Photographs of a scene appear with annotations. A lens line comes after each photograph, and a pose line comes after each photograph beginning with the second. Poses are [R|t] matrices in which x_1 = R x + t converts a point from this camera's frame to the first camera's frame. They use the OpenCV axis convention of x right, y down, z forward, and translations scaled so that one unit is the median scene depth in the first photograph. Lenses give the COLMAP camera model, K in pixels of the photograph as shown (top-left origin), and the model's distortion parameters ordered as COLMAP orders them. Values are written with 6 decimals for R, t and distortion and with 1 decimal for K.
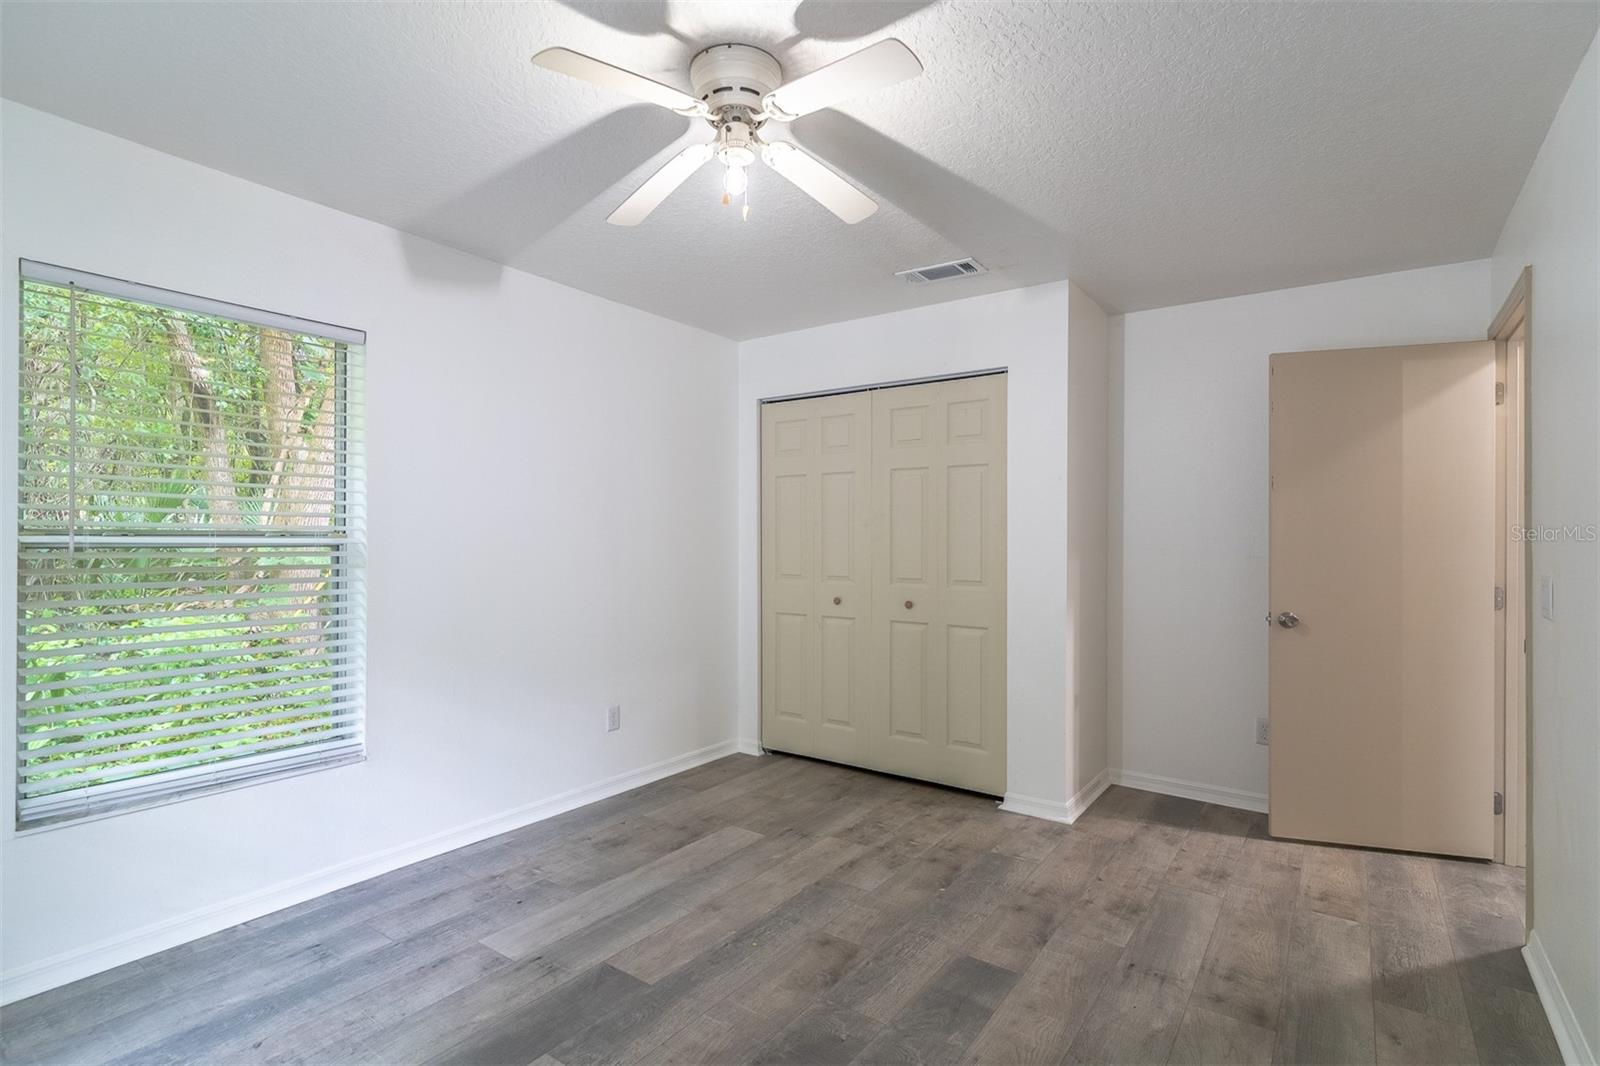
lens RADIAL K [[761.9, 0, 795.3], [0, 761.9, 539.6], [0, 0, 1]] dist [0.007750, -0.001186]
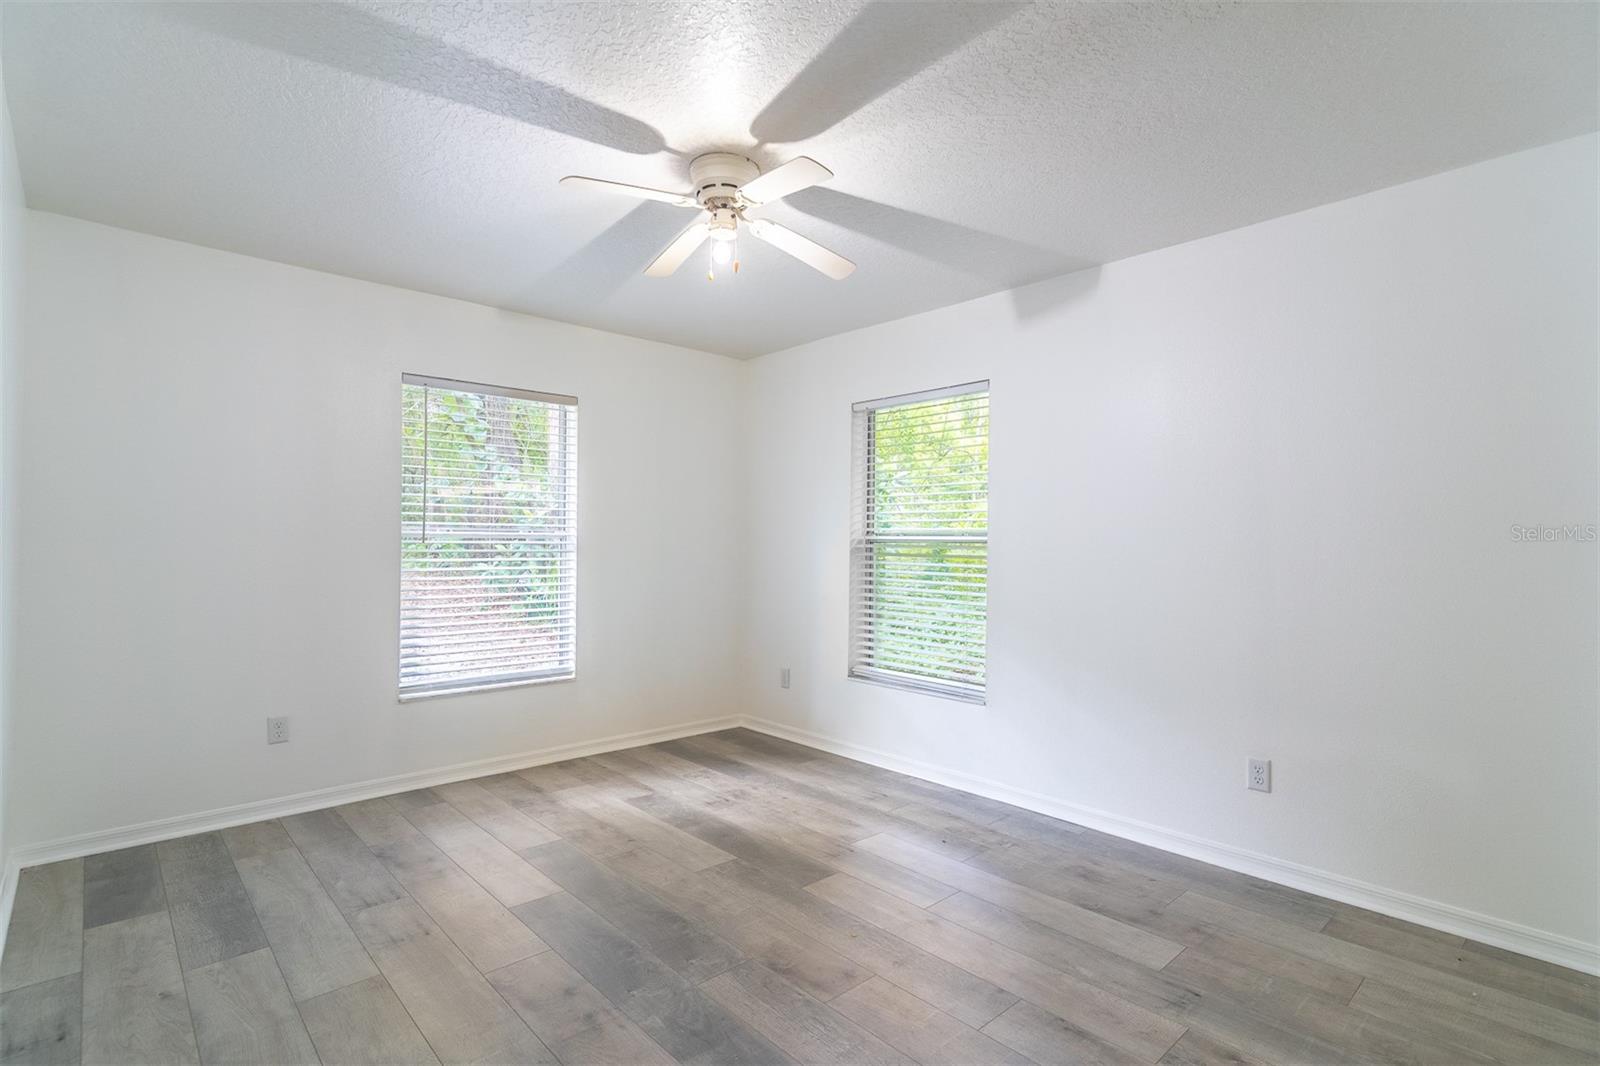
lens RADIAL K [[761.9, 0, 795.3], [0, 761.9, 539.6], [0, 0, 1]] dist [0.007750, -0.001186]
pose [[-0.192890, -0.014545, -0.981113, 0.807145], [-0.010797, 0.999861, -0.012700, 0.024282], [0.981161, 0.008143, -0.193020, 0.950360]]
